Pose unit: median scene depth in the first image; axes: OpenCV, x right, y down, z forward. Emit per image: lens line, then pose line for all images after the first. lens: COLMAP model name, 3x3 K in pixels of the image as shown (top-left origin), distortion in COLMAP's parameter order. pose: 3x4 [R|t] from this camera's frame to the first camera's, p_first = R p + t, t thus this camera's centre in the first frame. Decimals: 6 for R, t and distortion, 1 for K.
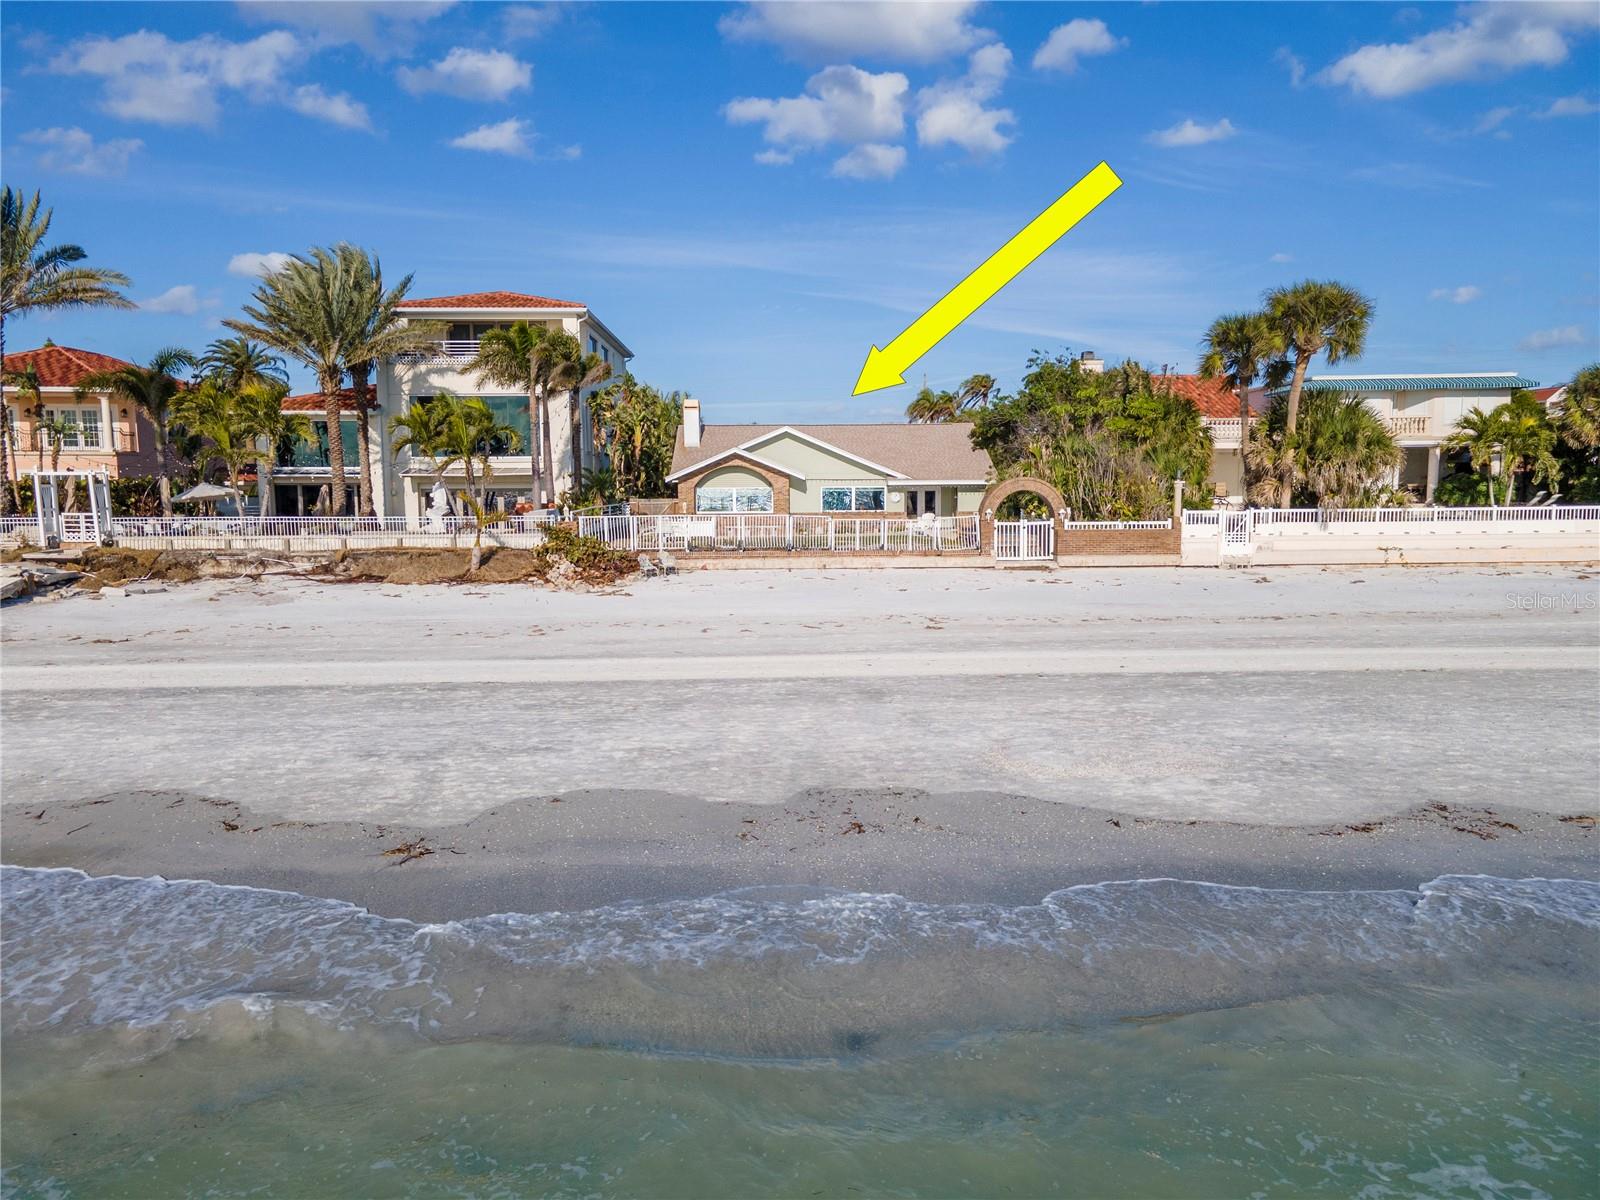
lens RADIAL K [[1156.4, 0, 806.3], [0, 1156.4, 596.2], [0, 0, 1]] dist [0.048908, 0.009328]
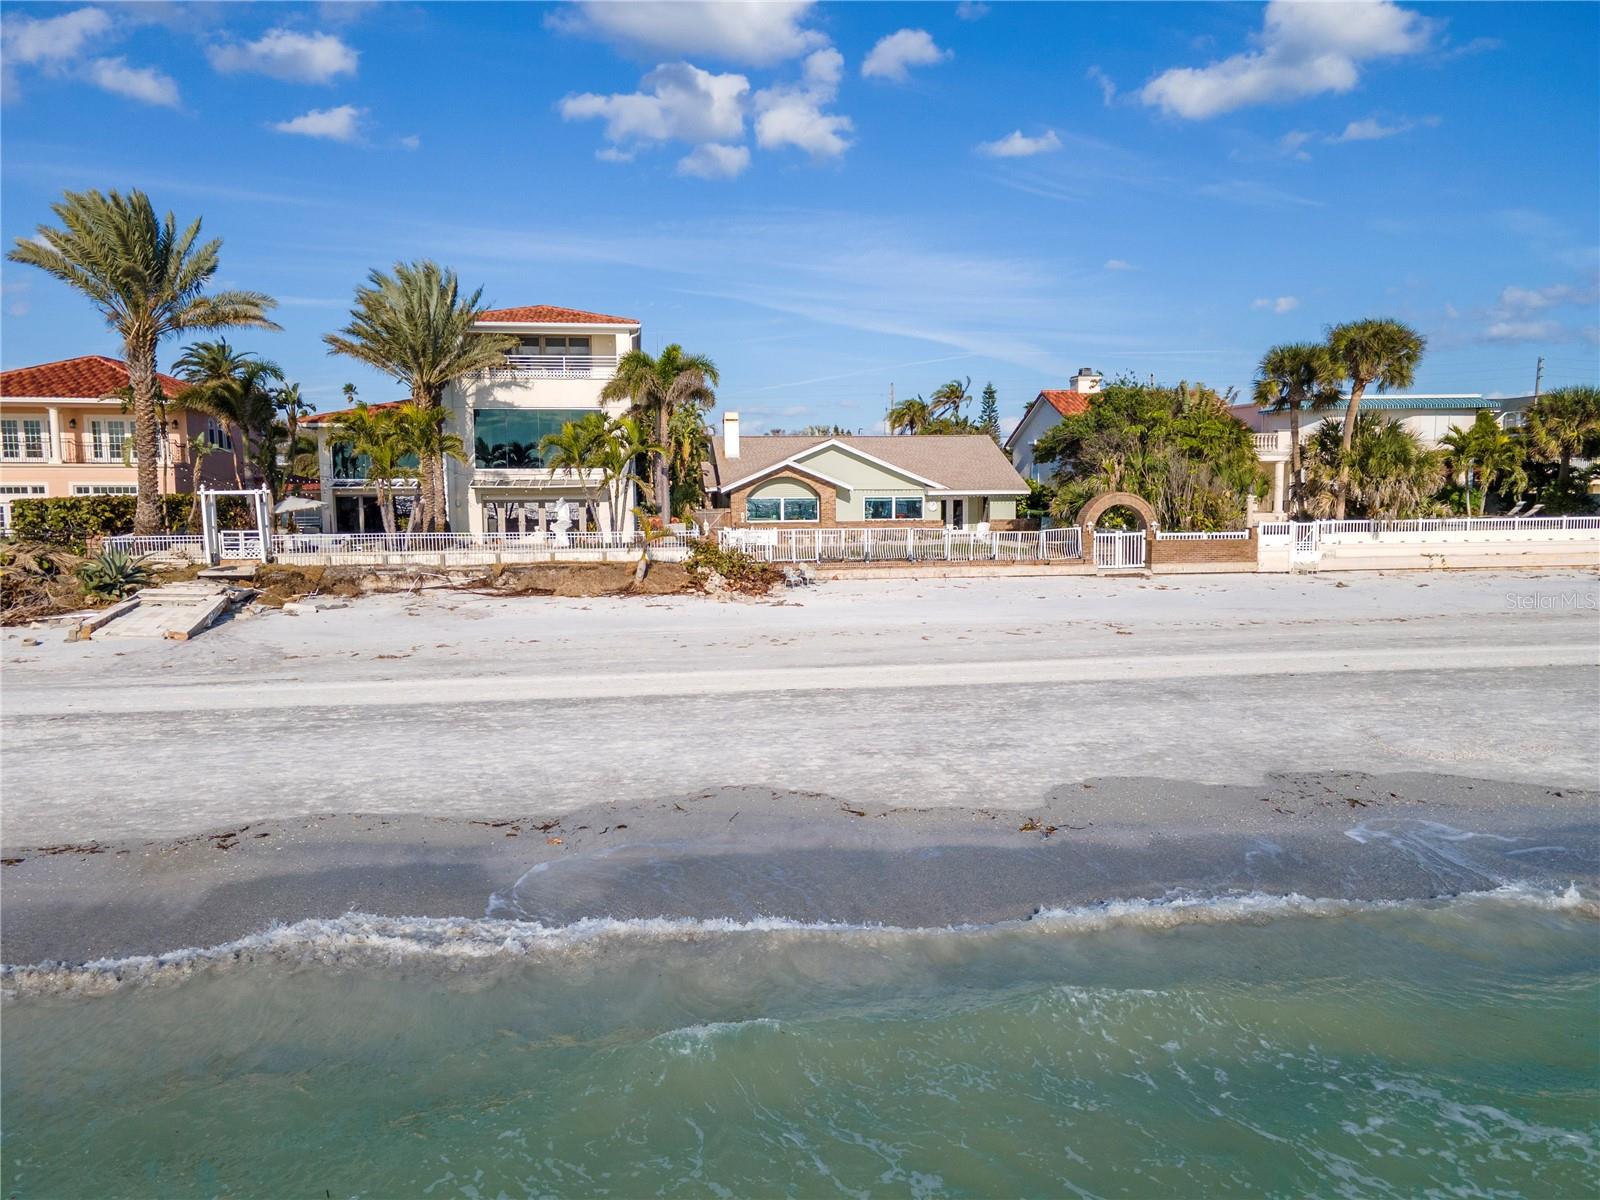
lens RADIAL K [[1156.4, 0, 806.3], [0, 1156.4, 596.2], [0, 0, 1]] dist [0.048908, 0.009328]
pose [[0.993762, -0.010964, 0.110984, -0.229239], [0.010833, 0.999940, 0.001782, -0.009644], [-0.110997, -0.000568, 0.993821, -0.058066]]
